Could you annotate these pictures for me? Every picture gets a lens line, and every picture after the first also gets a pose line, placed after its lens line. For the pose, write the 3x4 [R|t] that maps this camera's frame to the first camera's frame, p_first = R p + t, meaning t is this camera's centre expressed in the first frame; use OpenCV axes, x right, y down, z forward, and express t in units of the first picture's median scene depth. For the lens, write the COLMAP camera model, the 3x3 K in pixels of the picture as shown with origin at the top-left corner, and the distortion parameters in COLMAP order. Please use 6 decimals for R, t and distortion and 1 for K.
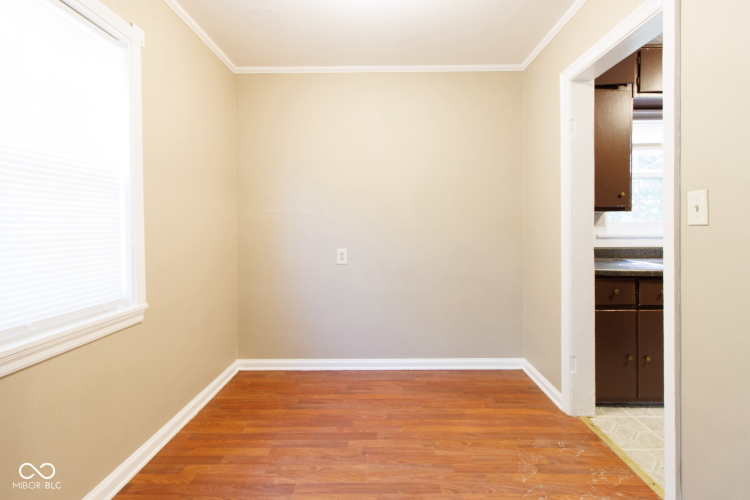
lens RADIAL K [[355.5, 0, 379.6], [0, 355.5, 227.0], [0, 0, 1]] dist [0.001654, 0.000216]
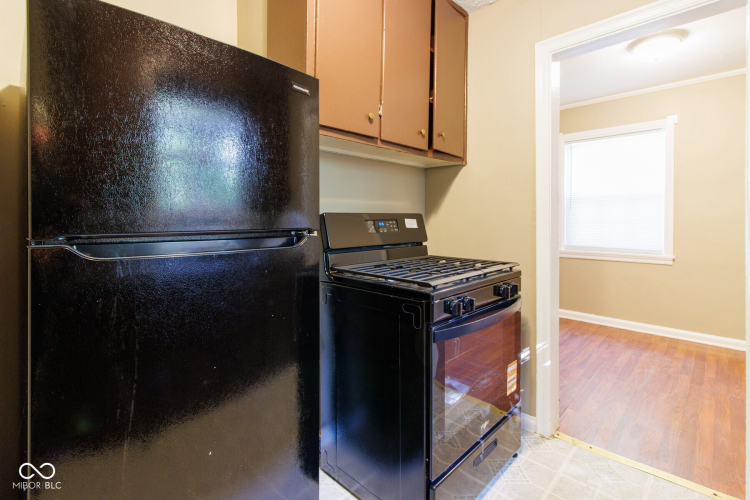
lens RADIAL K [[355.5, 0, 379.6], [0, 355.5, 227.0], [0, 0, 1]] dist [0.001654, 0.000216]
pose [[-0.688405, 0.022603, -0.724975, 1.700386], [-0.000861, 0.999488, 0.031978, -0.003937], [0.725326, 0.022638, -0.688033, 1.074822]]
